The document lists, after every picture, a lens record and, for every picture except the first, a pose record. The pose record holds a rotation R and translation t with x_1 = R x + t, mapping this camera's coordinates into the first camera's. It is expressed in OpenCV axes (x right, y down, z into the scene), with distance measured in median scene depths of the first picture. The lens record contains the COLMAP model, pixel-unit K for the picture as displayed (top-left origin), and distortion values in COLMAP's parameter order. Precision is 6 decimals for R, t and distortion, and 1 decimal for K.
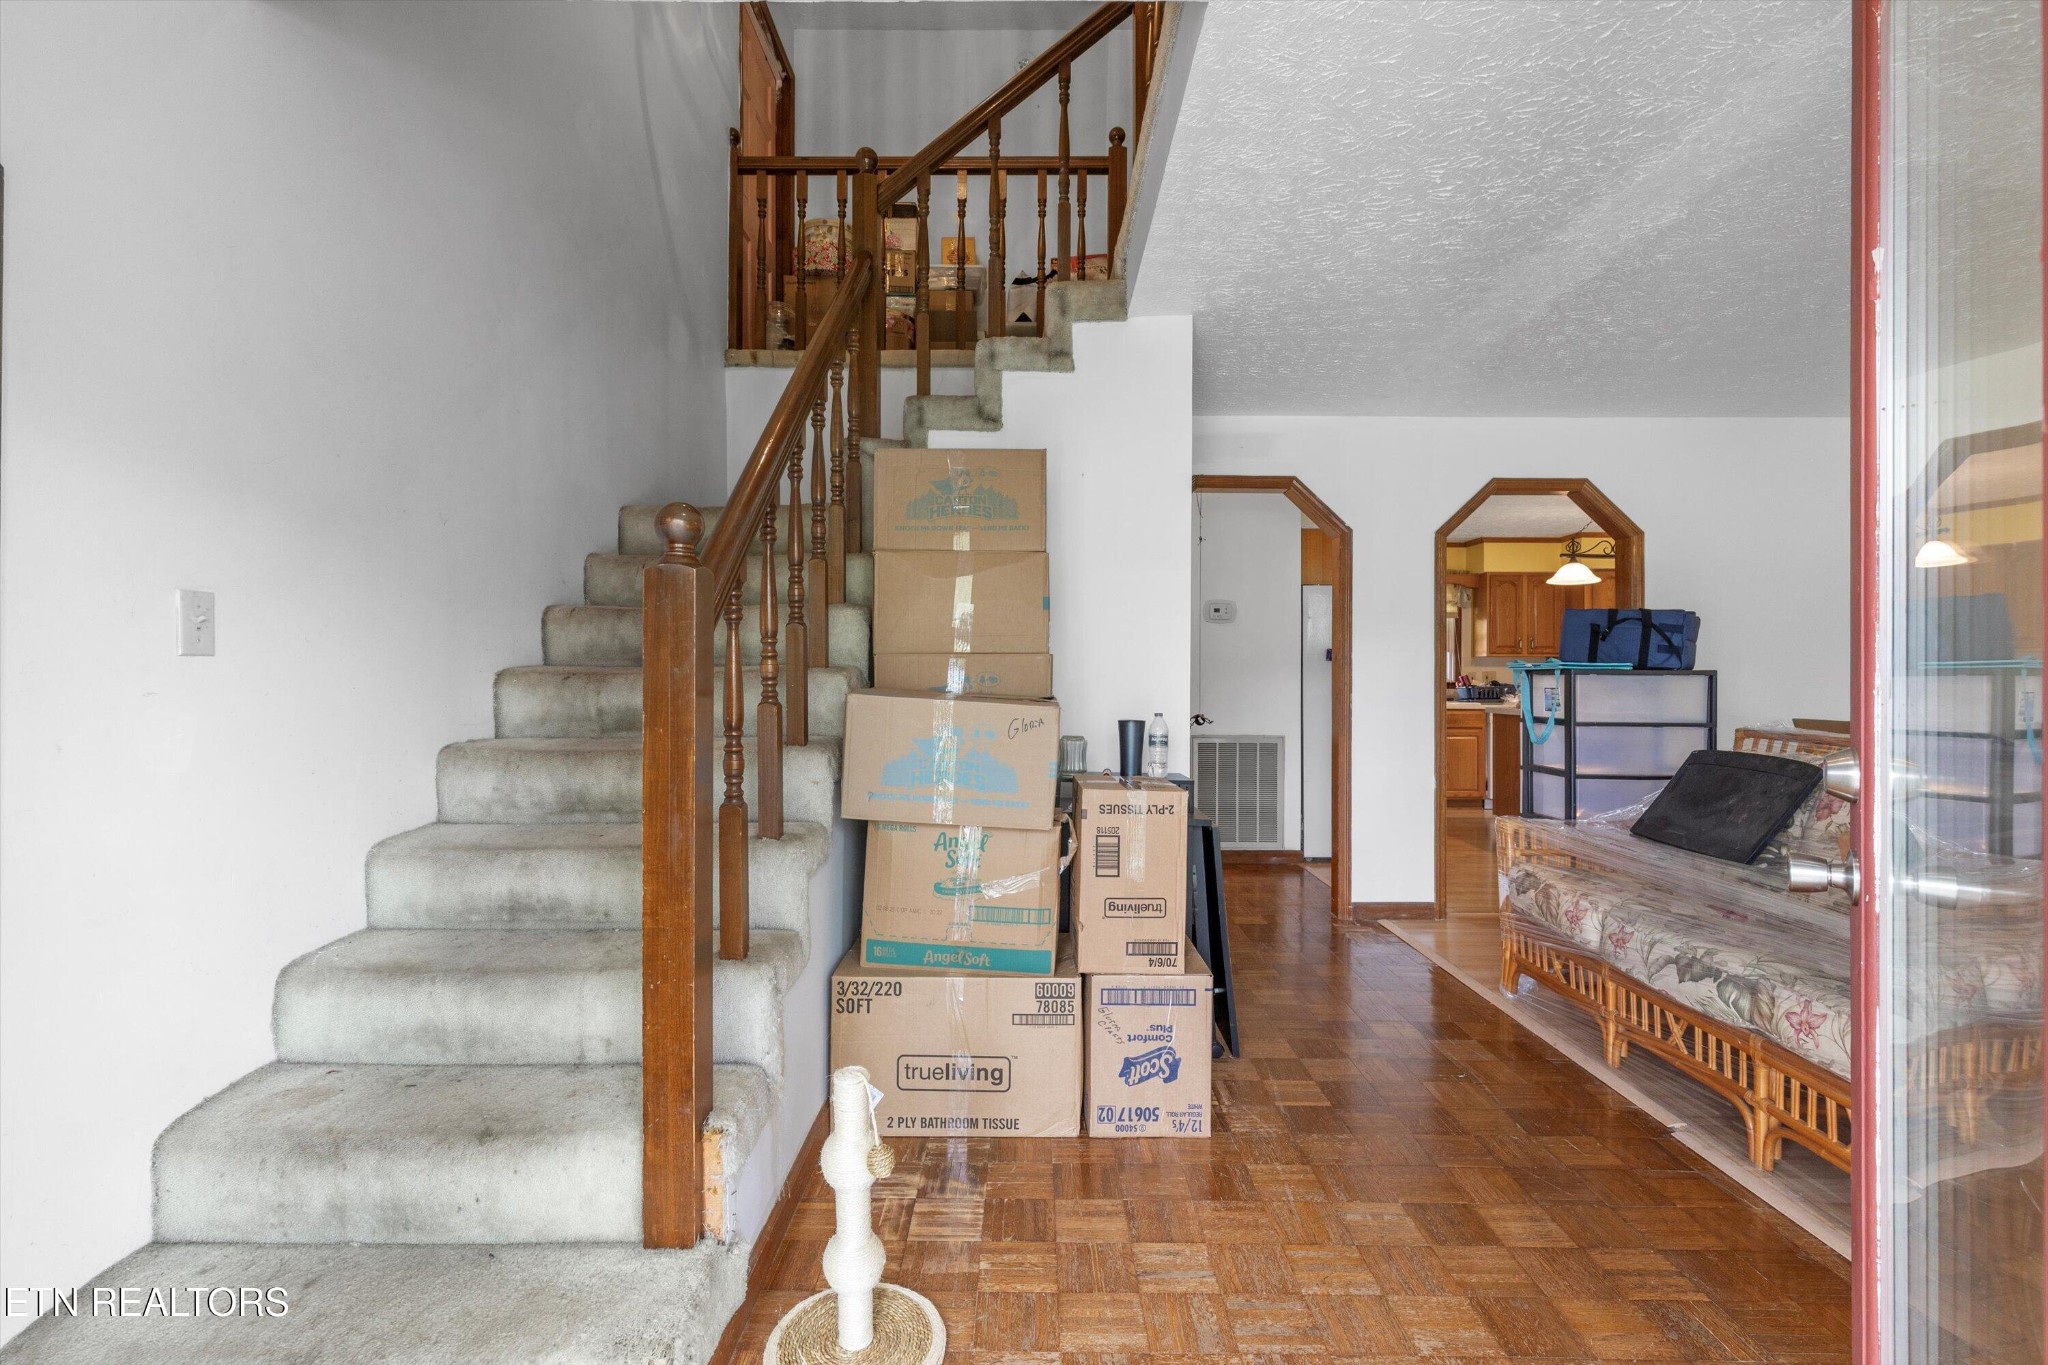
lens RADIAL K [[925.1, 0, 1023.4], [0, 925.1, 680.8], [0, 0, 1]] dist [0.002925, -0.000502]
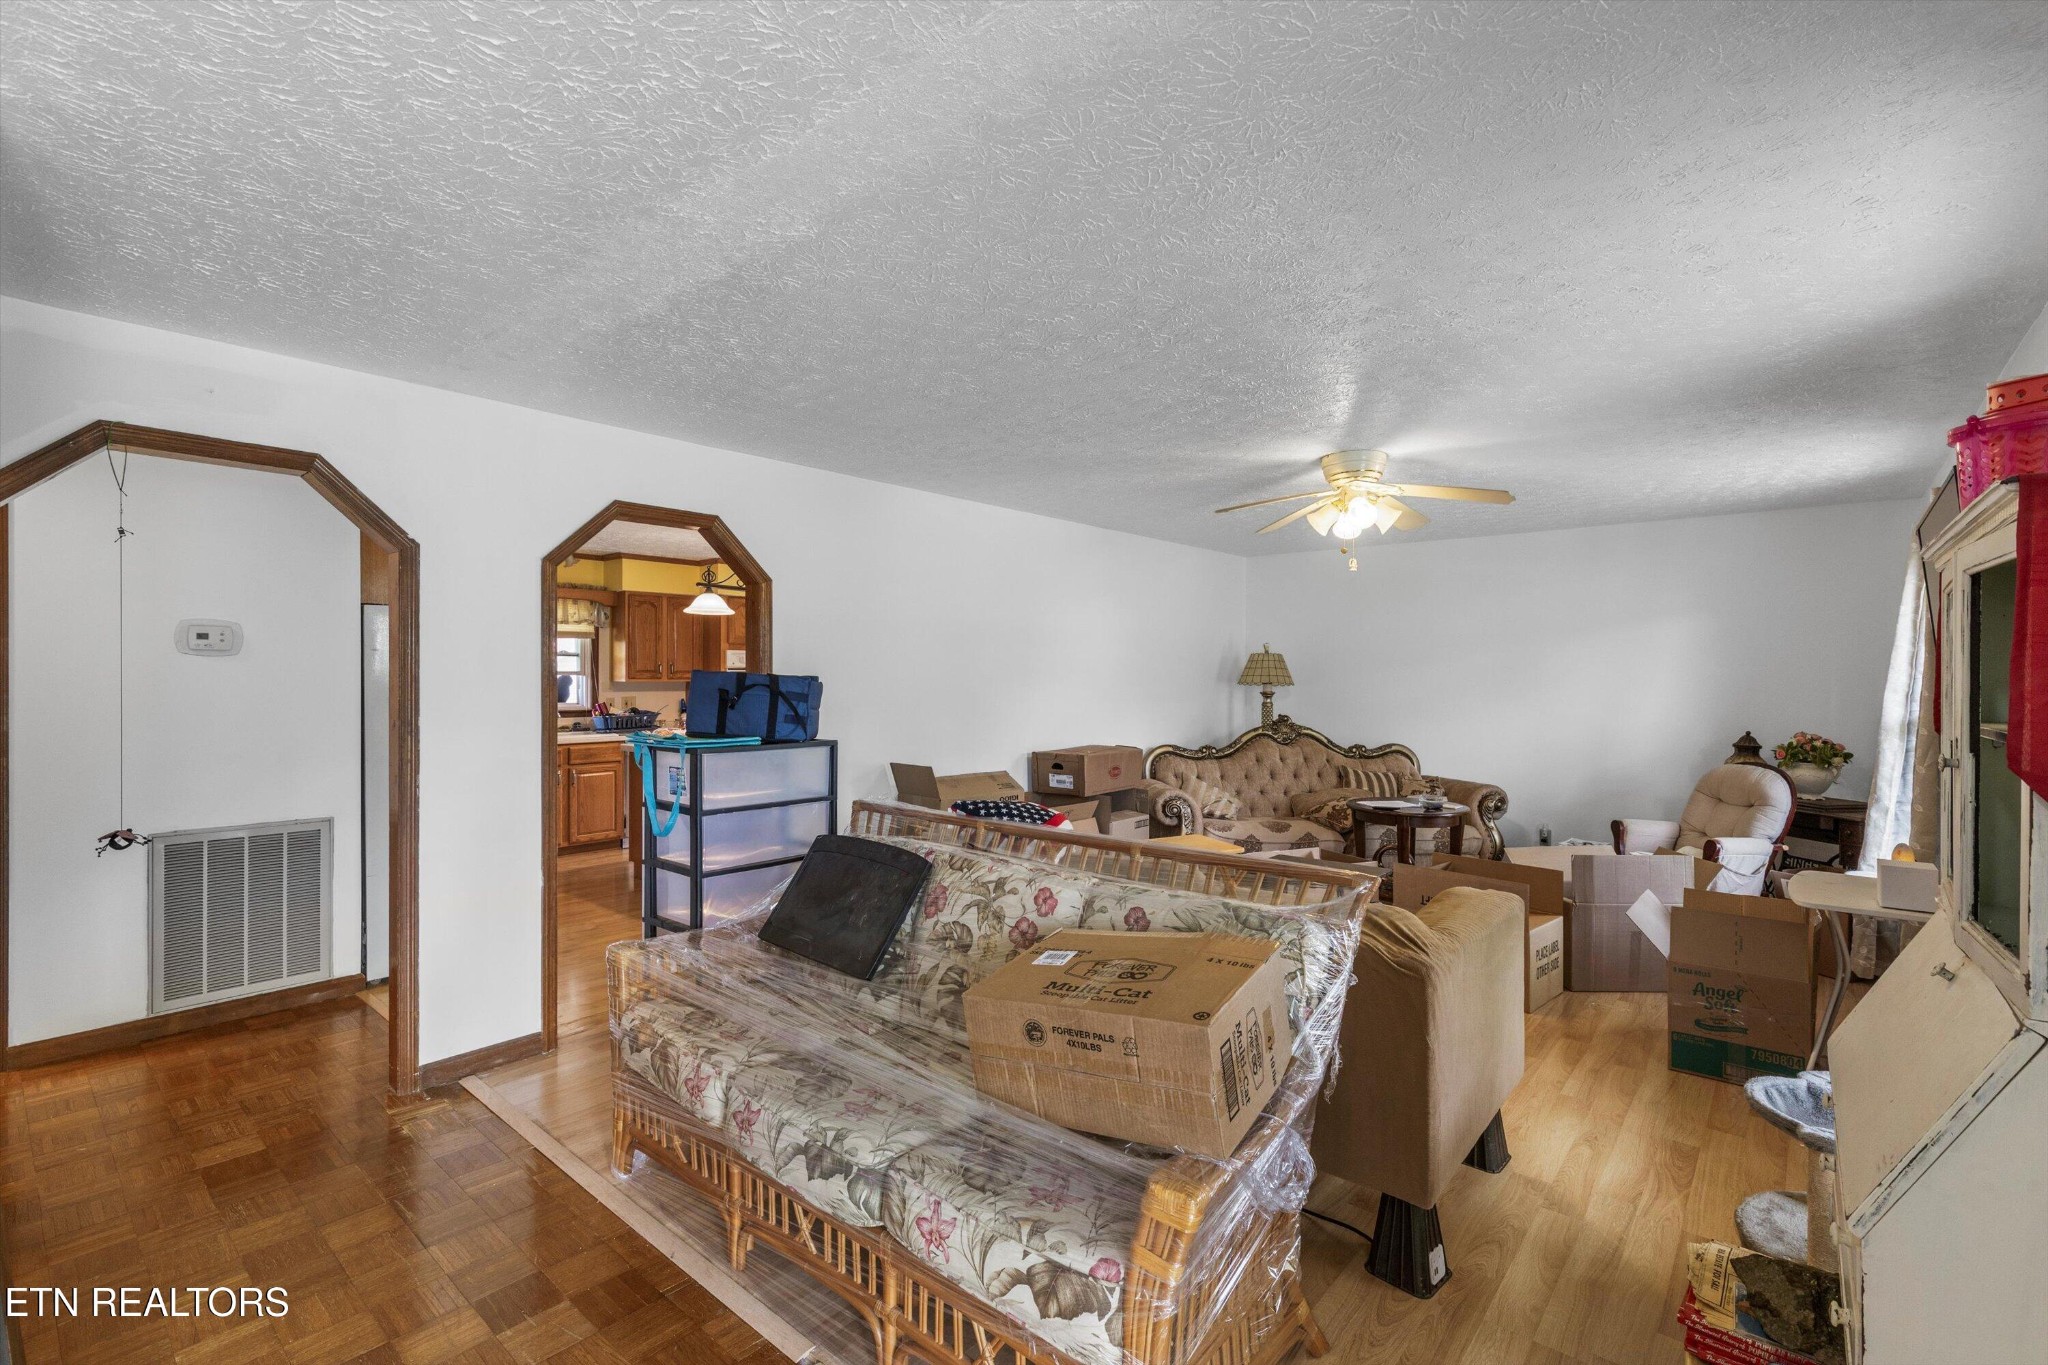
lens RADIAL K [[925.1, 0, 1023.4], [0, 925.1, 680.8], [0, 0, 1]] dist [0.002925, -0.000502]
pose [[0.655452, -0.002039, 0.755234, 0.153229], [-0.002154, 0.999987, 0.004570, -0.078858], [-0.755234, -0.004623, 0.655439, 0.229050]]
